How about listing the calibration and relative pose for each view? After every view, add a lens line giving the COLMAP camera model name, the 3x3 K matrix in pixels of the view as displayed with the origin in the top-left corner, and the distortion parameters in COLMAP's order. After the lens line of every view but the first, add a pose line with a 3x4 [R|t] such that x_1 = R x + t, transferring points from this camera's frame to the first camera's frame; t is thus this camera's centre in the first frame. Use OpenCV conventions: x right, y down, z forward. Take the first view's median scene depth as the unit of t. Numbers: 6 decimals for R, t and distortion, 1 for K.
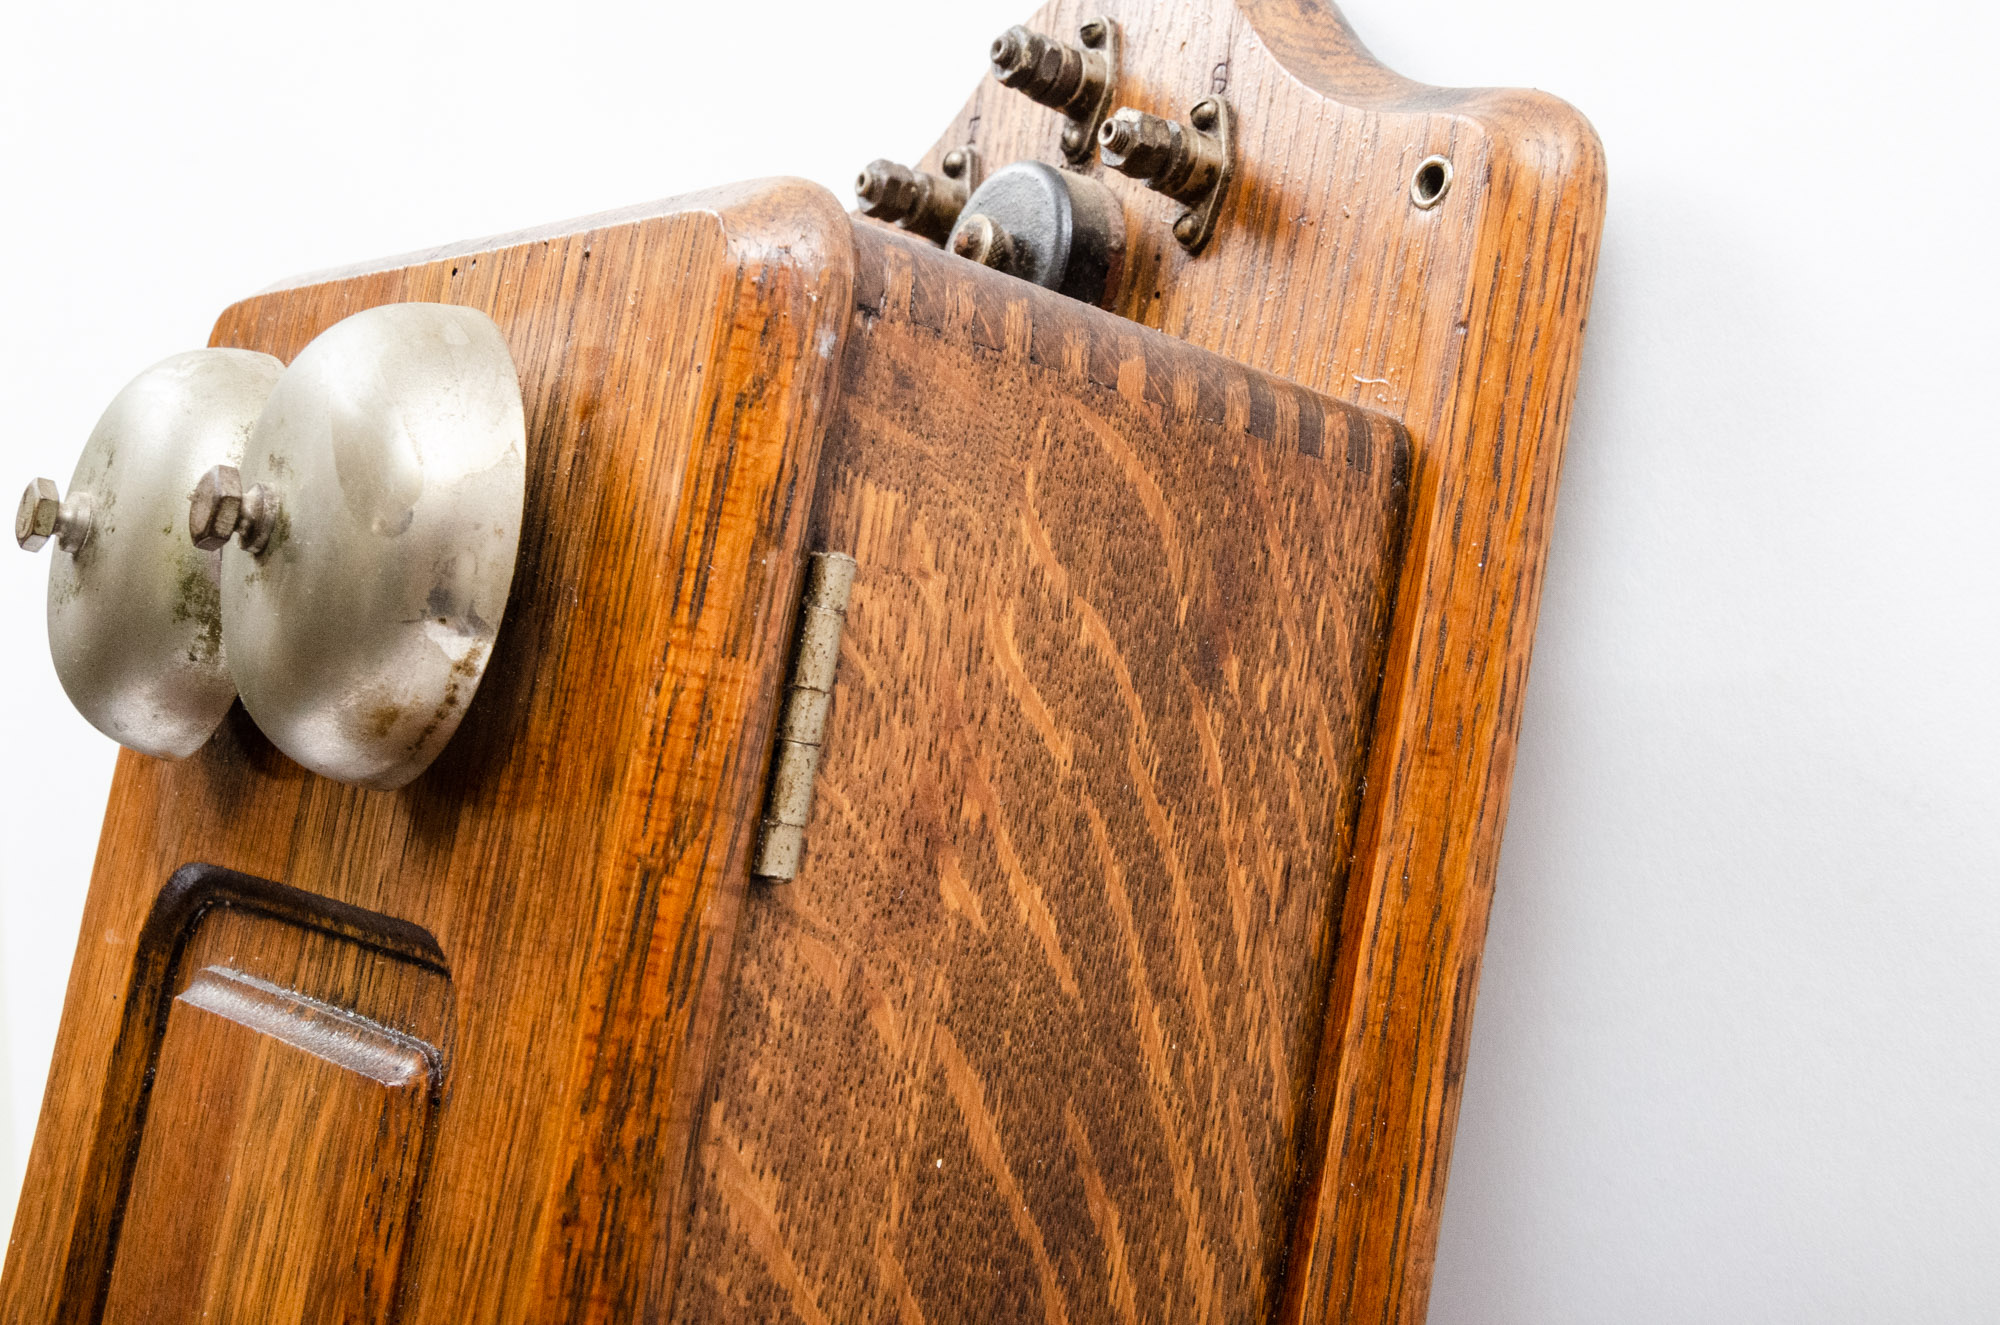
lens RADIAL K [[2559.9, 0, 1001.6], [0, 2559.9, 680.7], [0, 0, 1]] dist [0.023944, 0.000000]
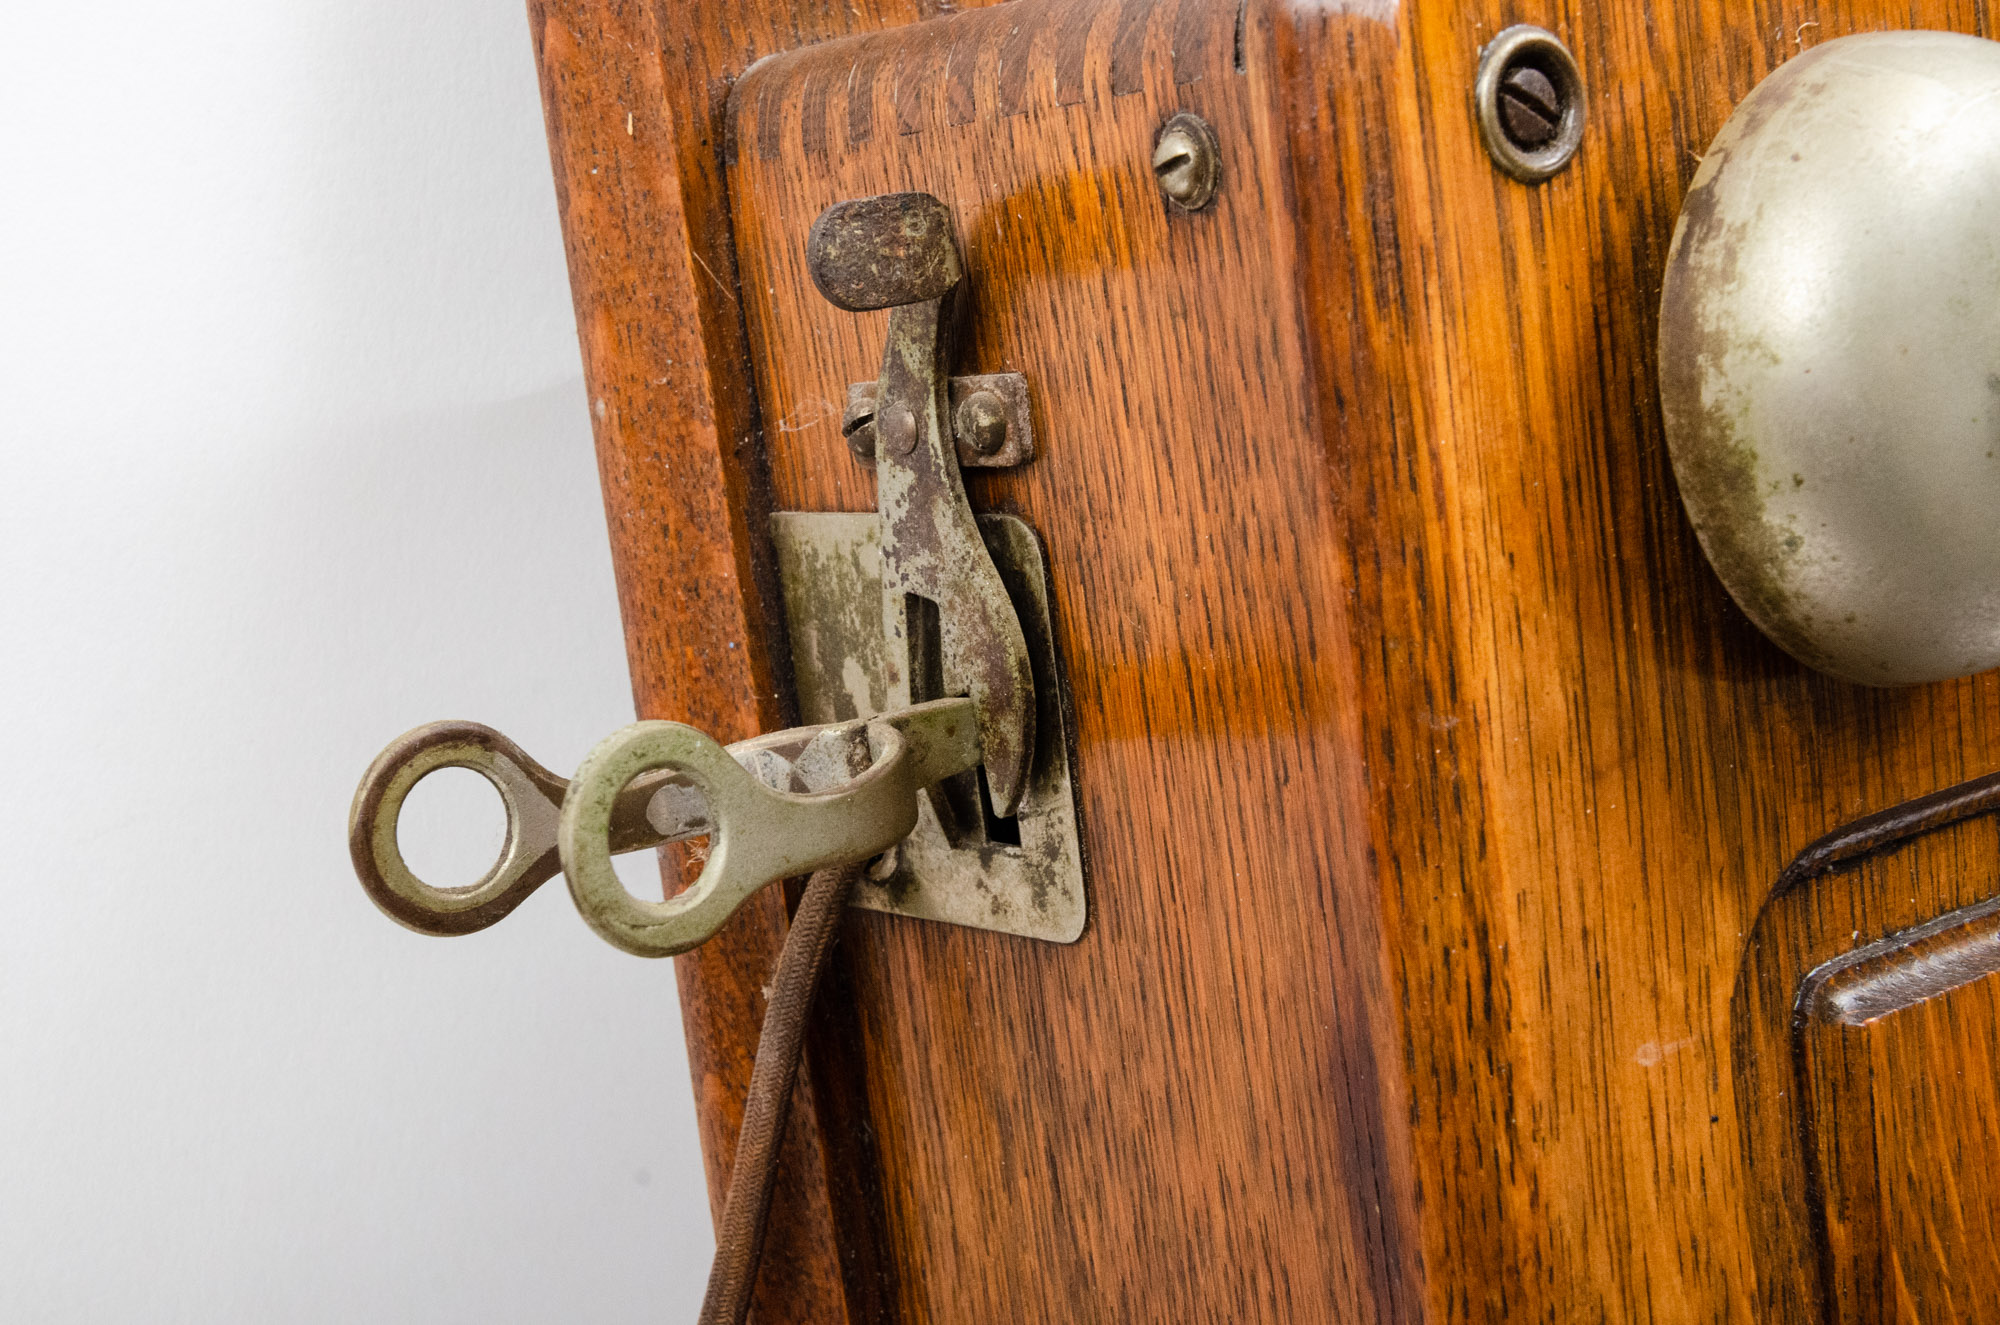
lens RADIAL K [[3410.0, 0, 996.6], [0, 3410.0, 673.3], [0, 0, 1]] dist [0.125383, 0.000000]
pose [[-0.022815, -0.309736, 0.950549, -1.368369], [0.062920, 0.948467, 0.310567, -0.306449], [-0.997758, 0.066894, -0.002151, 1.465873]]
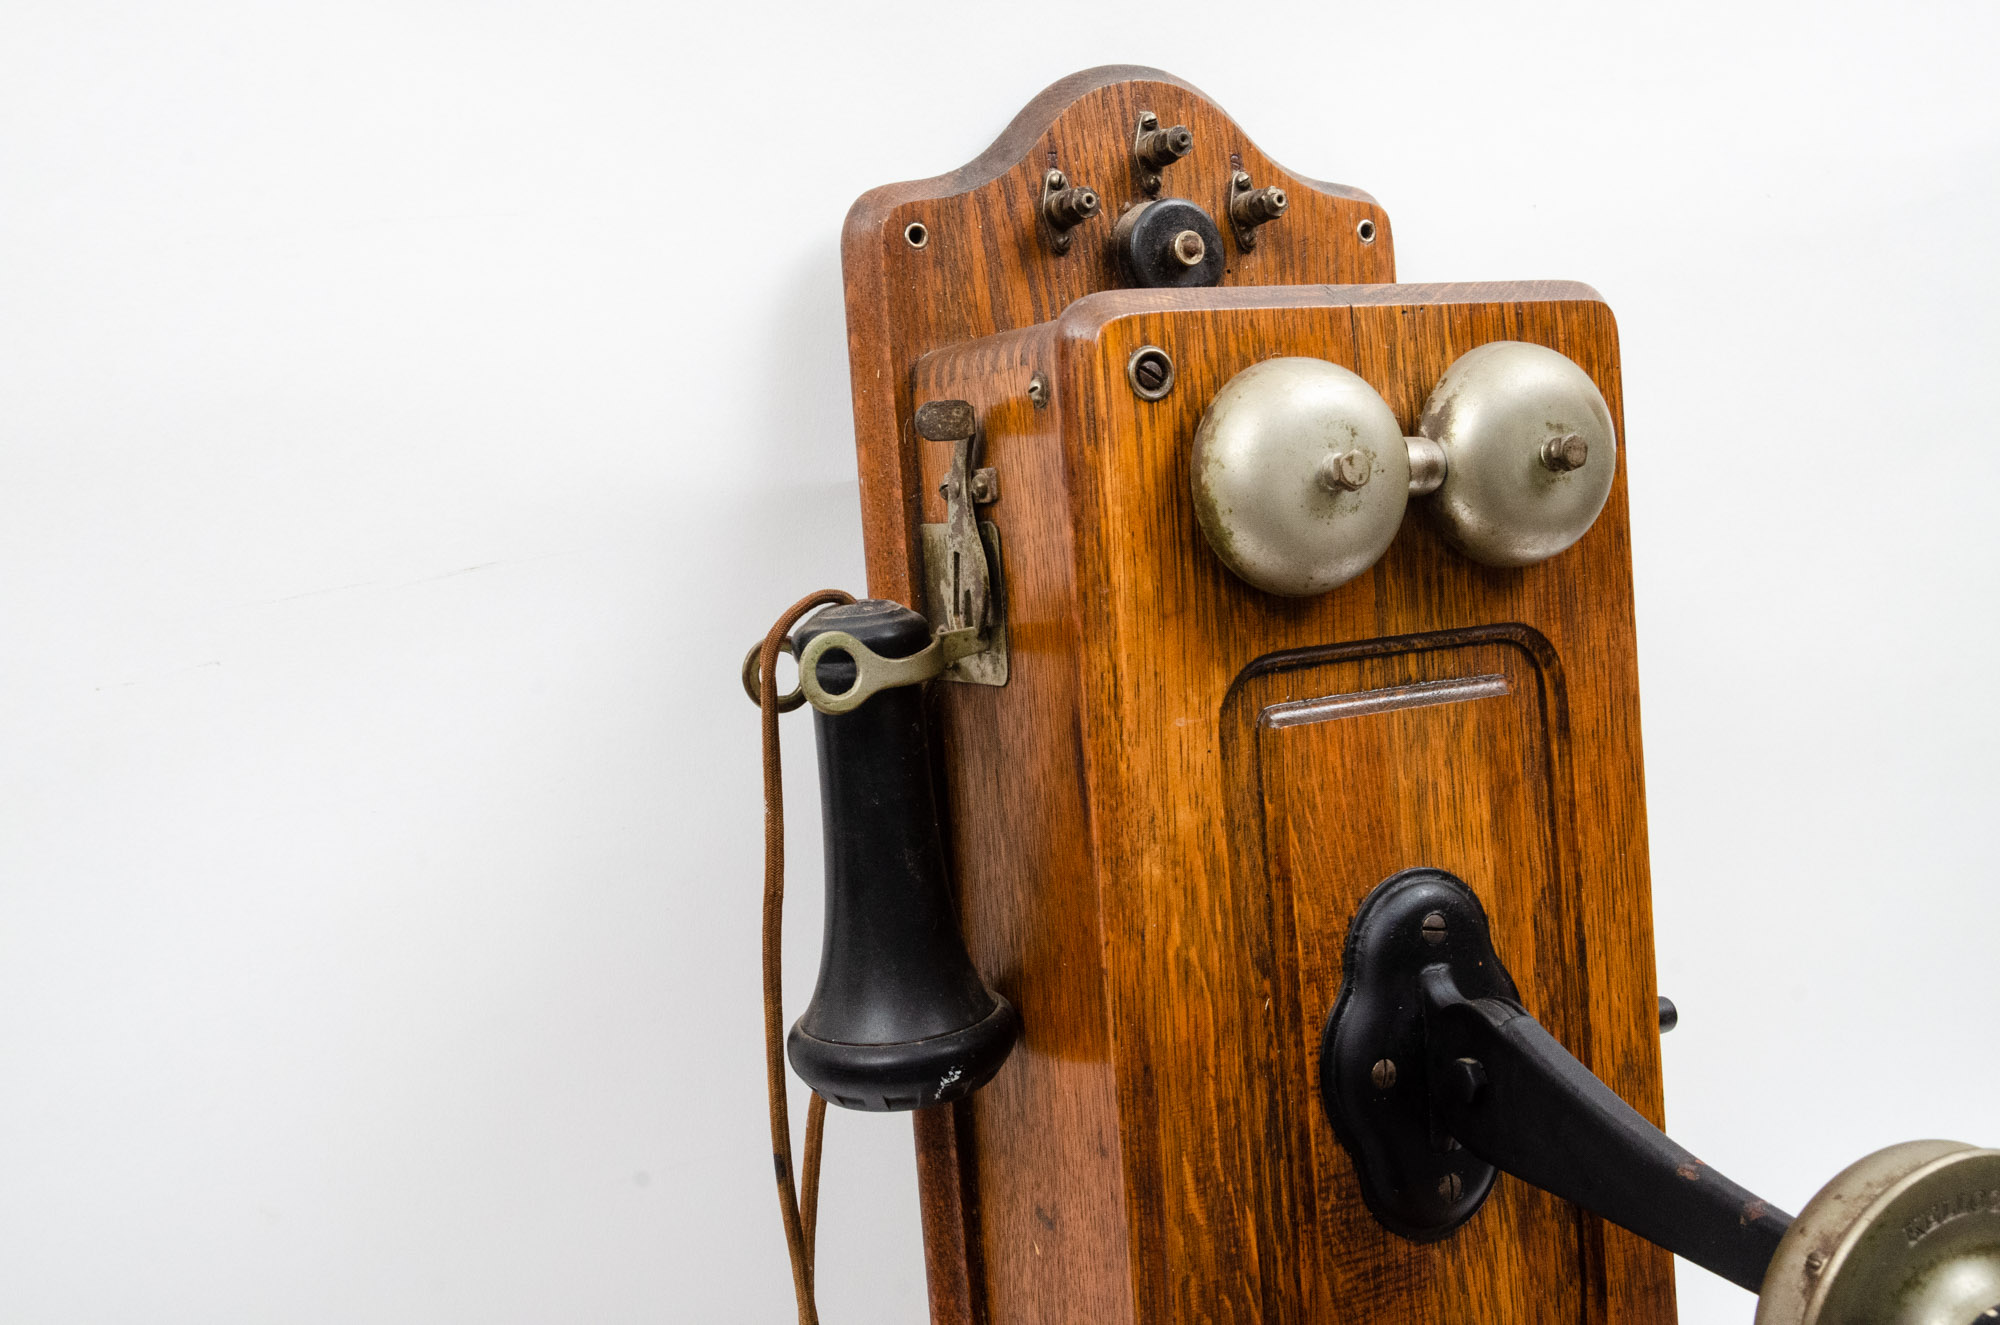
lens RADIAL K [[2115.5, 0, 1007.3], [0, 2115.5, 676.2], [0, 0, 1]] dist [-0.031157, 0.000000]
pose [[0.159369, -0.260507, 0.952228, -2.080146], [0.038642, 0.965463, 0.257660, -0.353300], [-0.986463, -0.004267, 0.163931, 1.137990]]
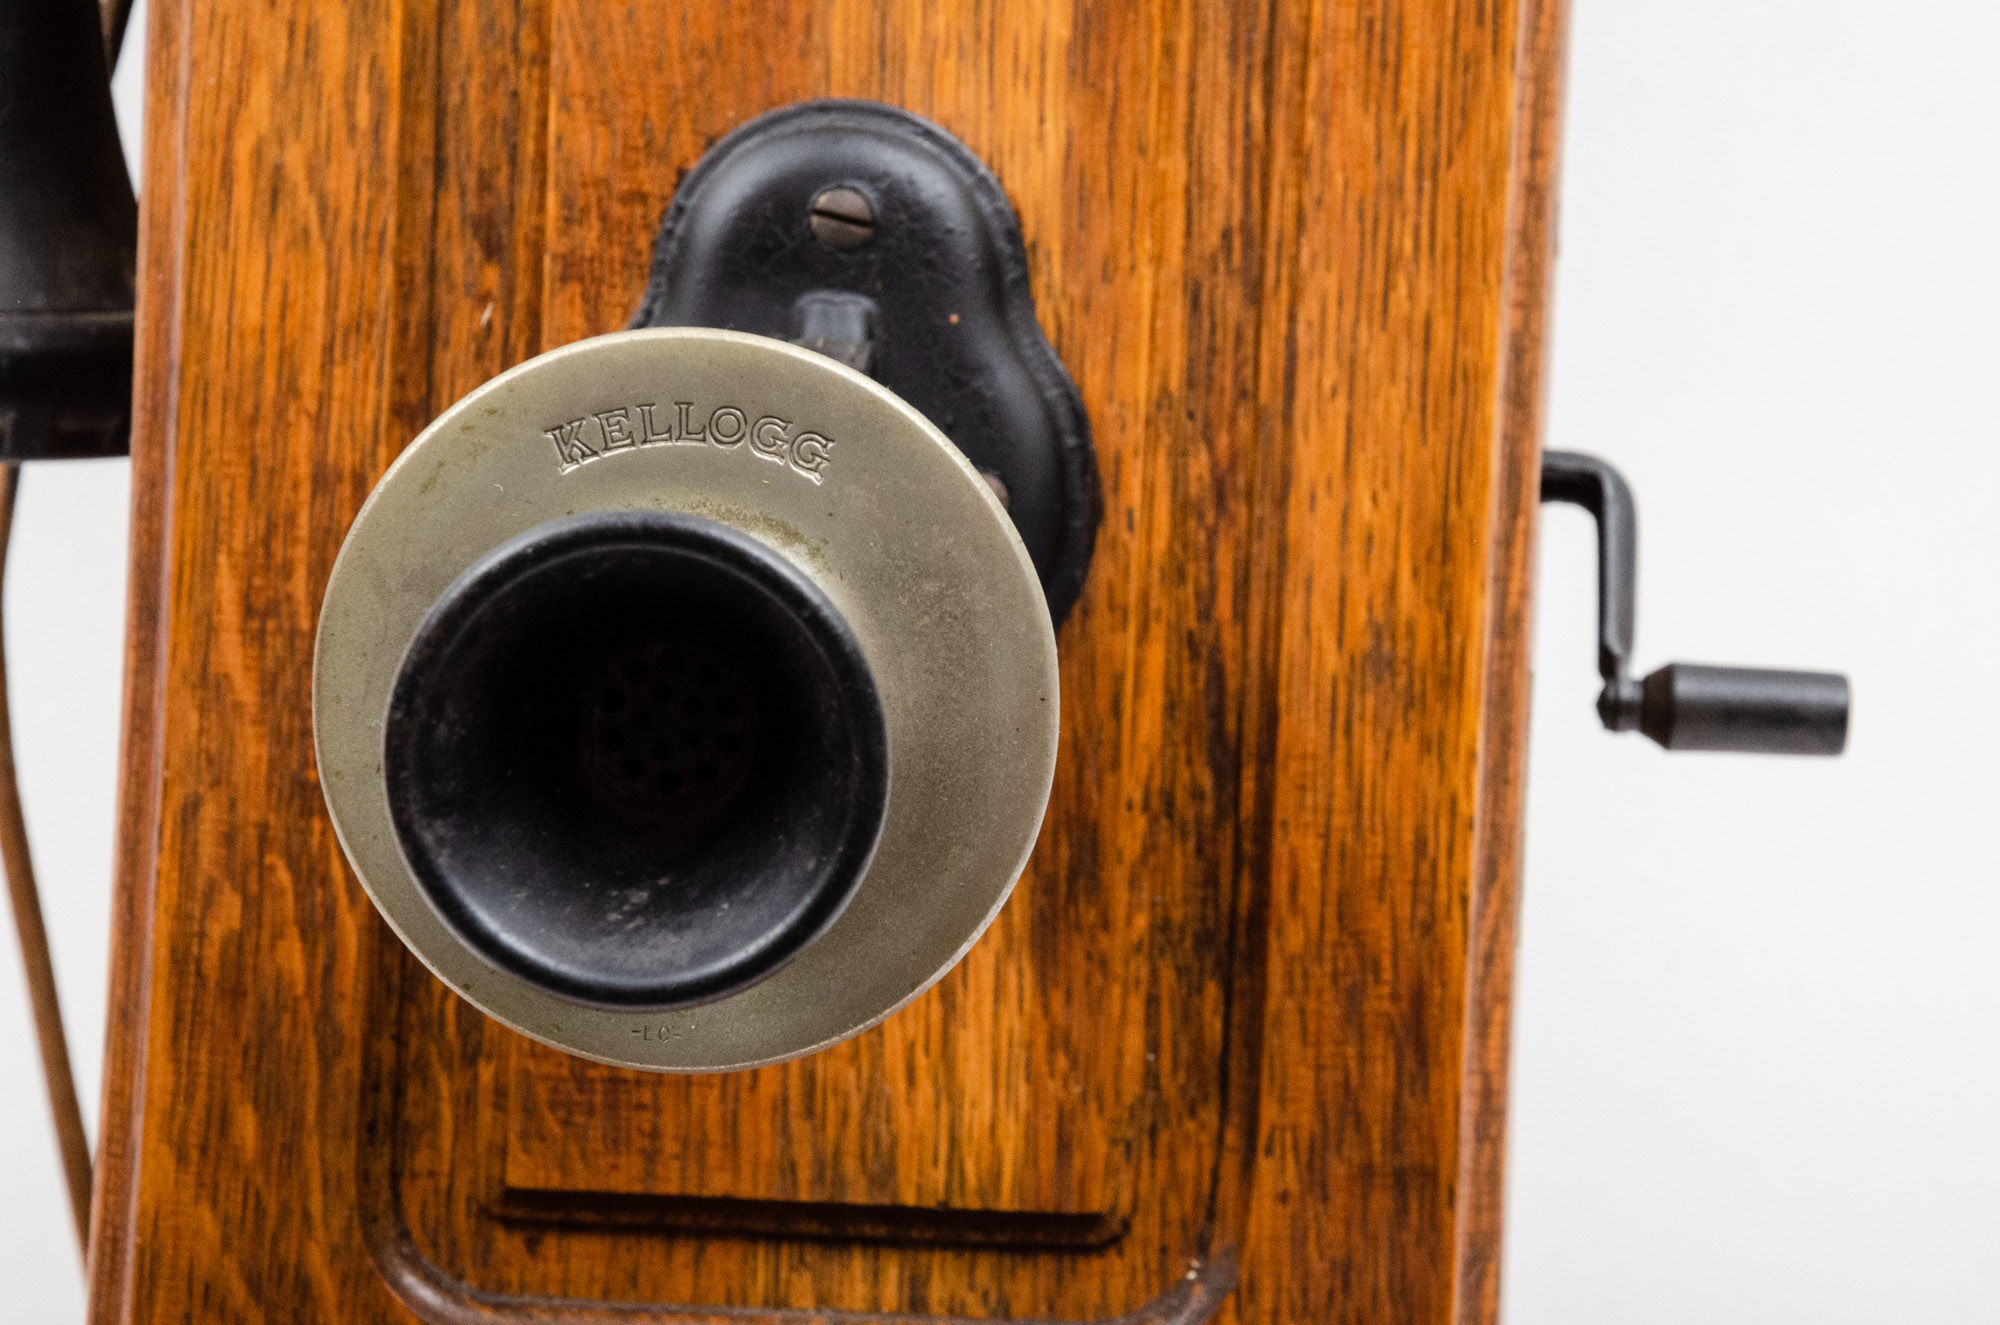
lens RADIAL K [[7500.5, 0, 975.9], [0, 7500.5, 710.7], [0, 0, 1]] dist [0.986597, 0.000000]
pose [[0.611651, -0.164779, 0.773777, -2.759404], [0.000879, 0.978209, 0.207619, -0.113382], [-0.791127, -0.126310, 0.598468, -0.845114]]
